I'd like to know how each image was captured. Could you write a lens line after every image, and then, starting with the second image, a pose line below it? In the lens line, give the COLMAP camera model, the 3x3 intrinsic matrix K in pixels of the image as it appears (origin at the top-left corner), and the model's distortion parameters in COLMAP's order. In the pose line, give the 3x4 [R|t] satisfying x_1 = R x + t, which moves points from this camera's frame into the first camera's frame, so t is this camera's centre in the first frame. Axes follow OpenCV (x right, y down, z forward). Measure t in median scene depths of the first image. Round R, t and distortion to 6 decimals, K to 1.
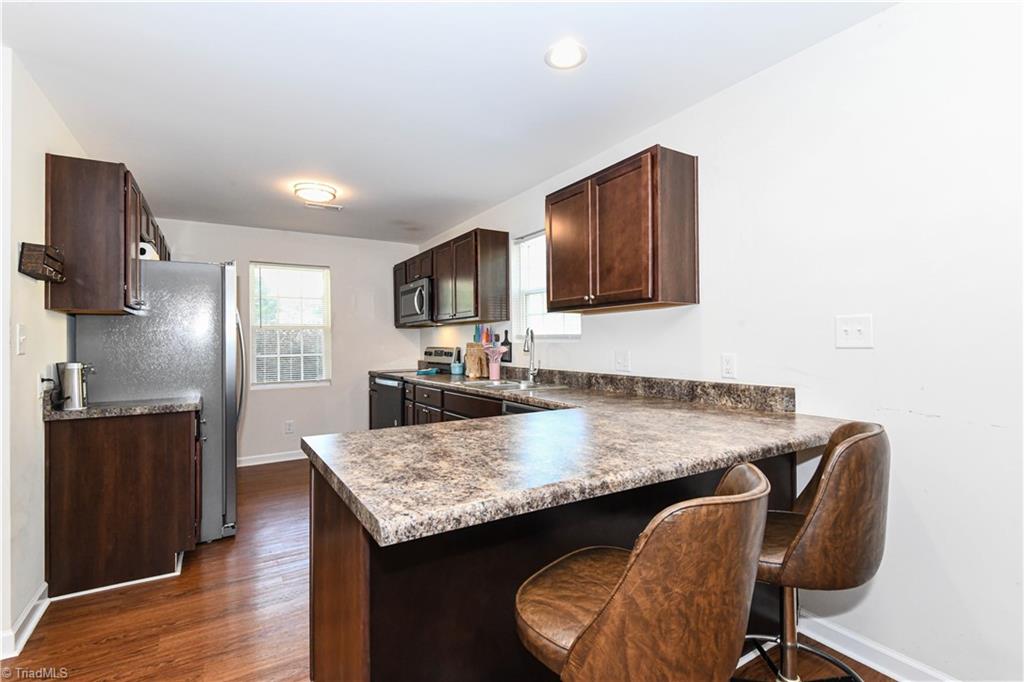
lens RADIAL K [[474.1, 0, 506.6], [0, 474.1, 332.8], [0, 0, 1]] dist [-0.002098, -0.006459]
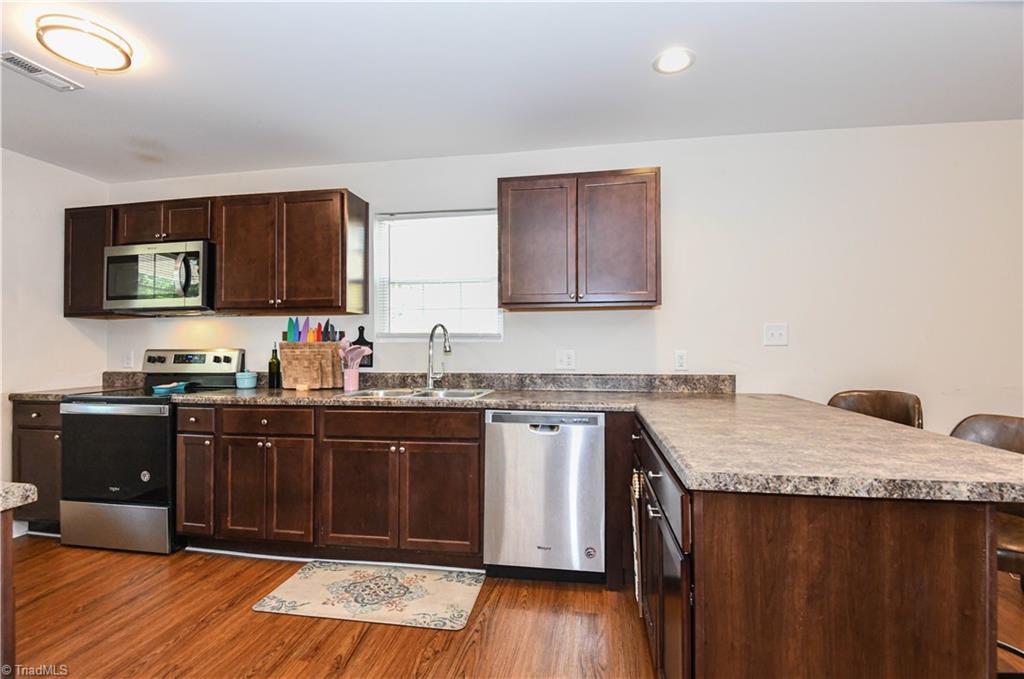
lens RADIAL K [[474.1, 0, 510.8], [0, 474.1, 337.1], [0, 0, 1]] dist [-0.002098, -0.006459]
pose [[0.652081, 0.017748, 0.757942, -0.442391], [-0.016338, 0.999823, -0.009355, 0.015603], [-0.757973, -0.006283, 0.652255, 0.305300]]
